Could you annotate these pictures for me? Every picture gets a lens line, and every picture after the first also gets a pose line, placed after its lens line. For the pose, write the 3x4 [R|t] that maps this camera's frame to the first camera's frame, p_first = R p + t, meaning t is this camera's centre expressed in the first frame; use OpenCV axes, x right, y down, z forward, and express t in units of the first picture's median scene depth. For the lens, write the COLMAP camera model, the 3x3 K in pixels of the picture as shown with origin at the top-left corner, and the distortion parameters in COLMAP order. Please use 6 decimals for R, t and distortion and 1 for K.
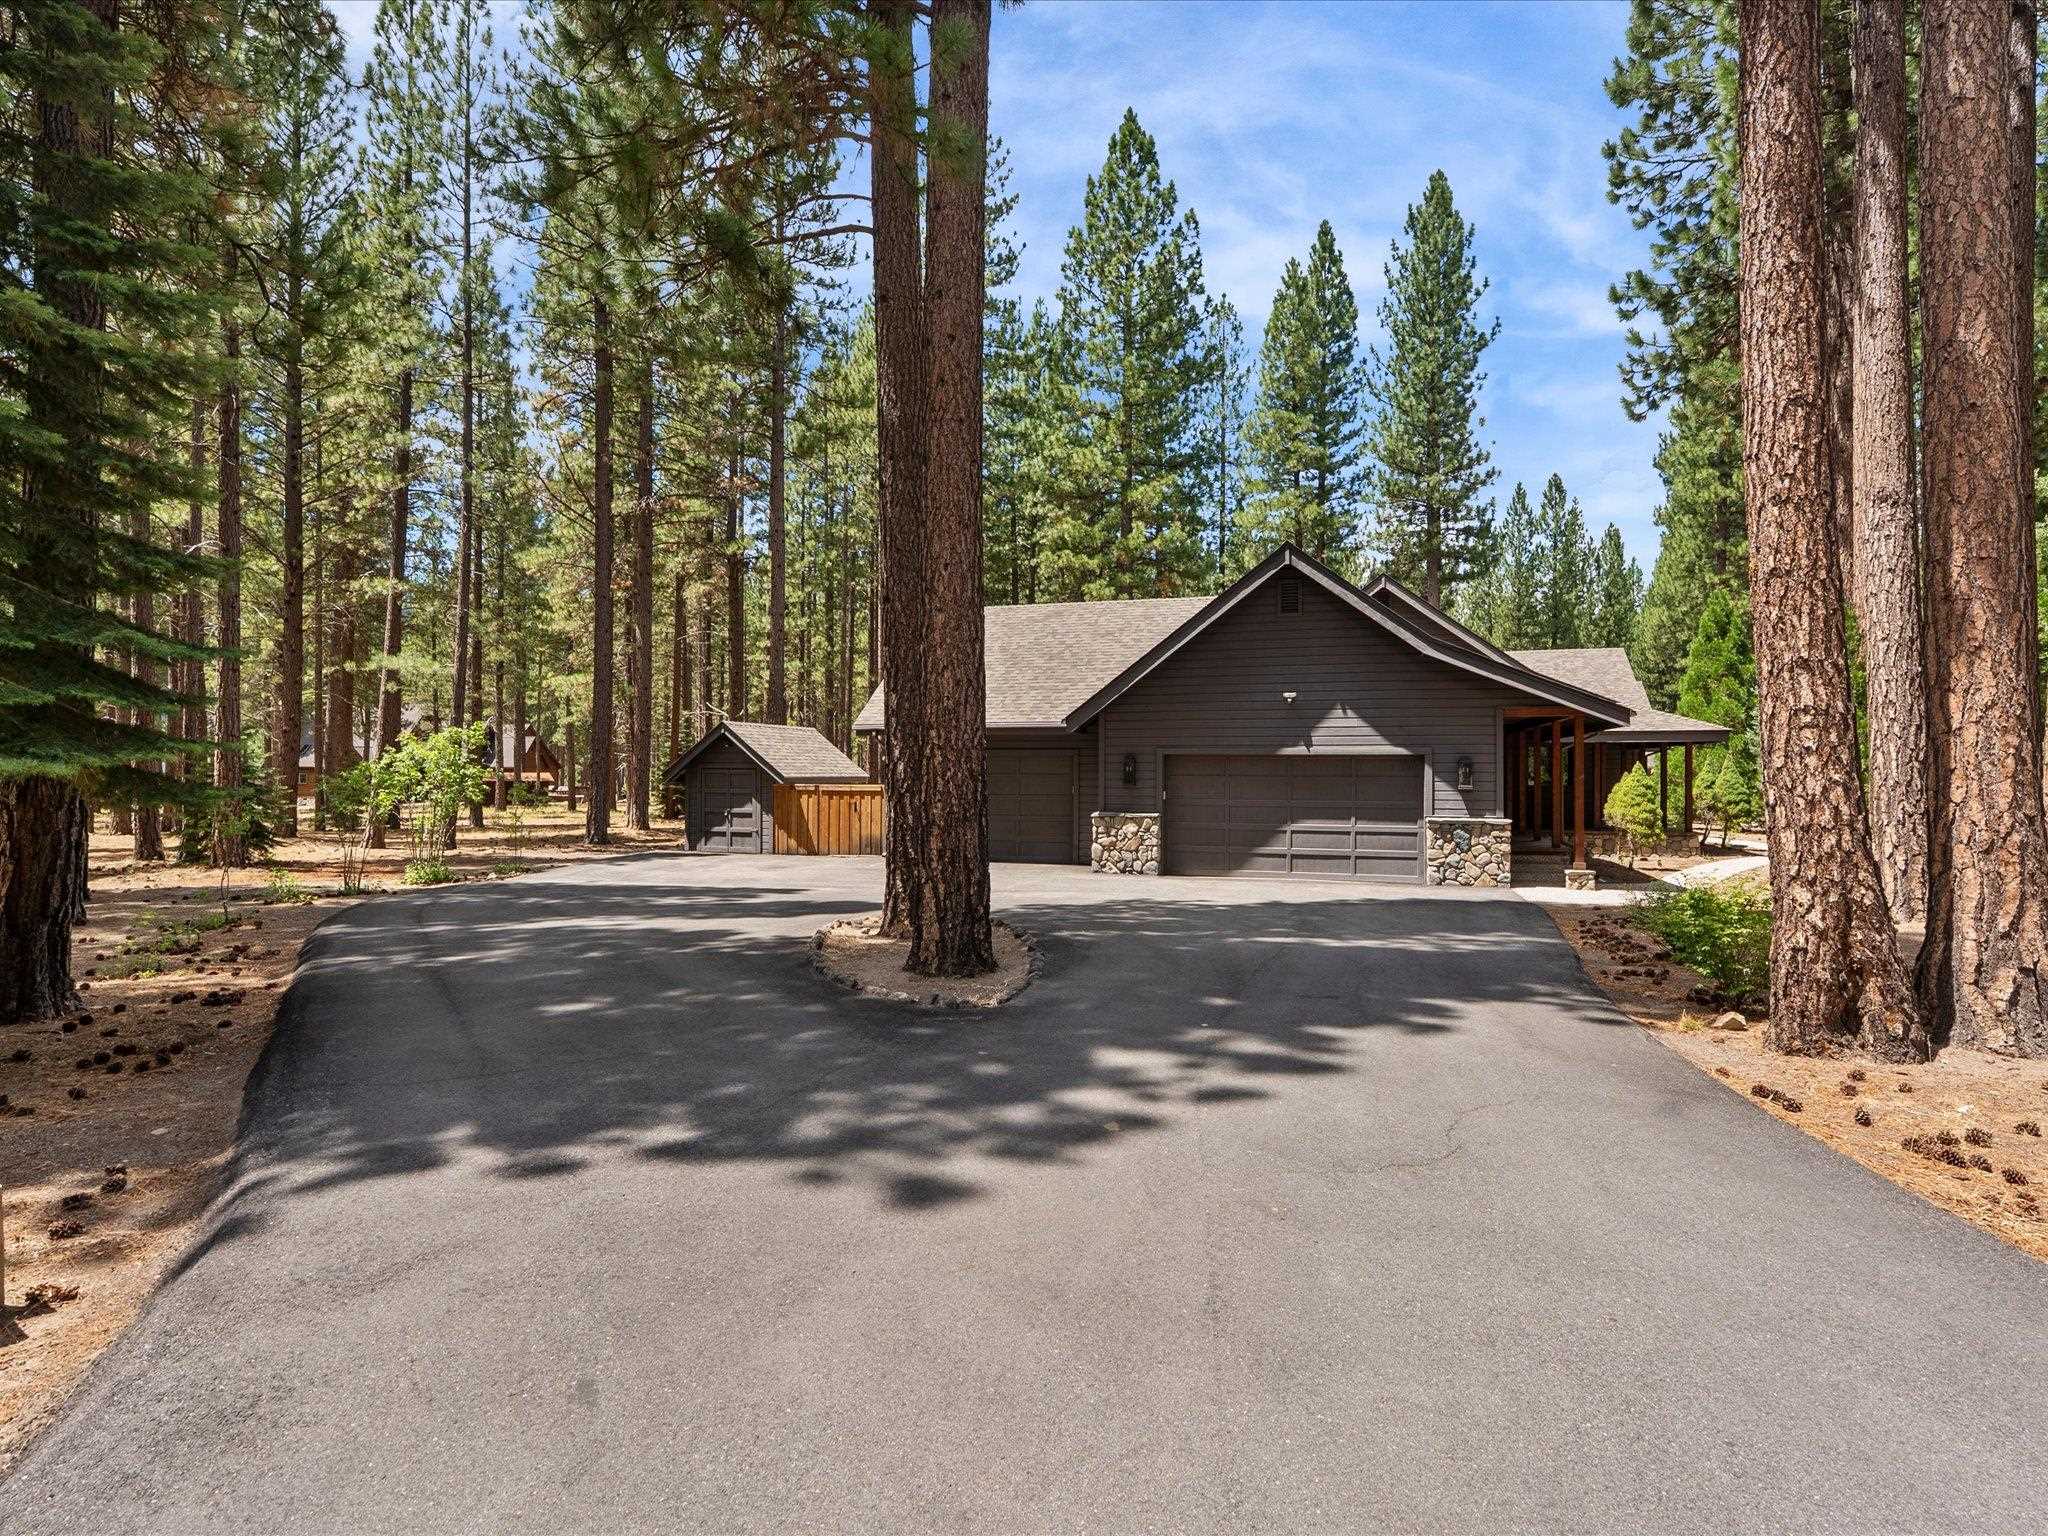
lens RADIAL K [[1043.0, 0, 1015.7], [0, 1043.0, 769.8], [0, 0, 1]] dist [-0.003584, 0.002359]
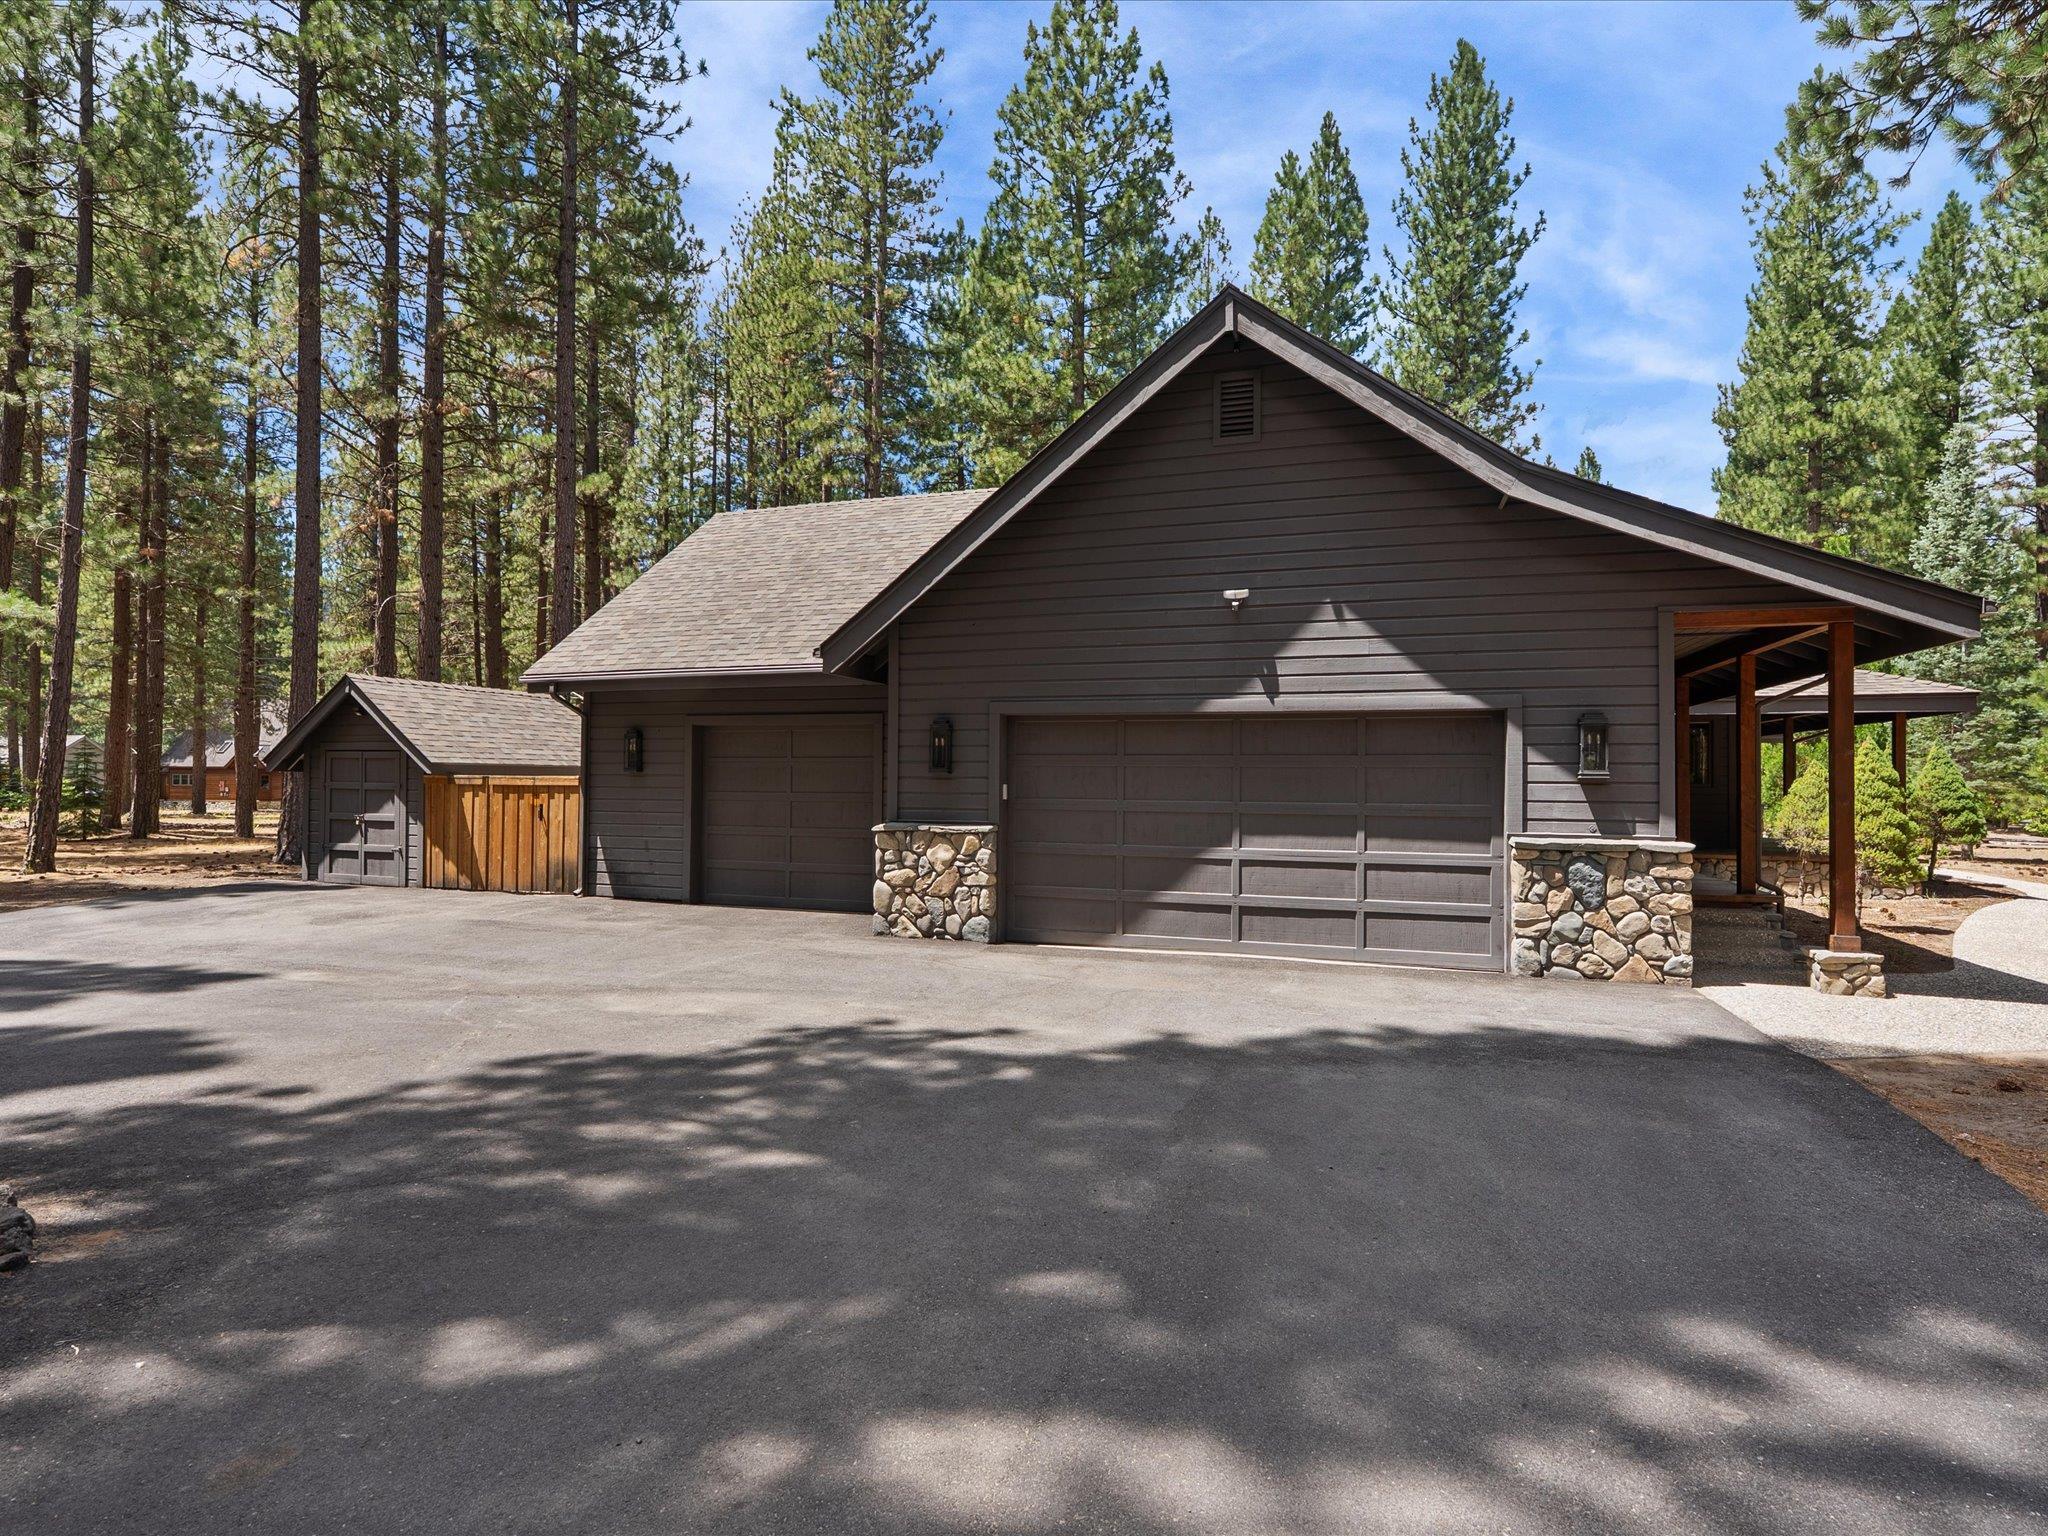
lens RADIAL K [[1043.0, 0, 1015.7], [0, 1043.0, 769.8], [0, 0, 1]] dist [-0.003584, 0.002359]
pose [[0.999958, 0.003851, -0.008338, 0.093869], [-0.003919, 0.999960, -0.008097, 0.010833], [0.008307, 0.008130, 0.999932, 0.288024]]
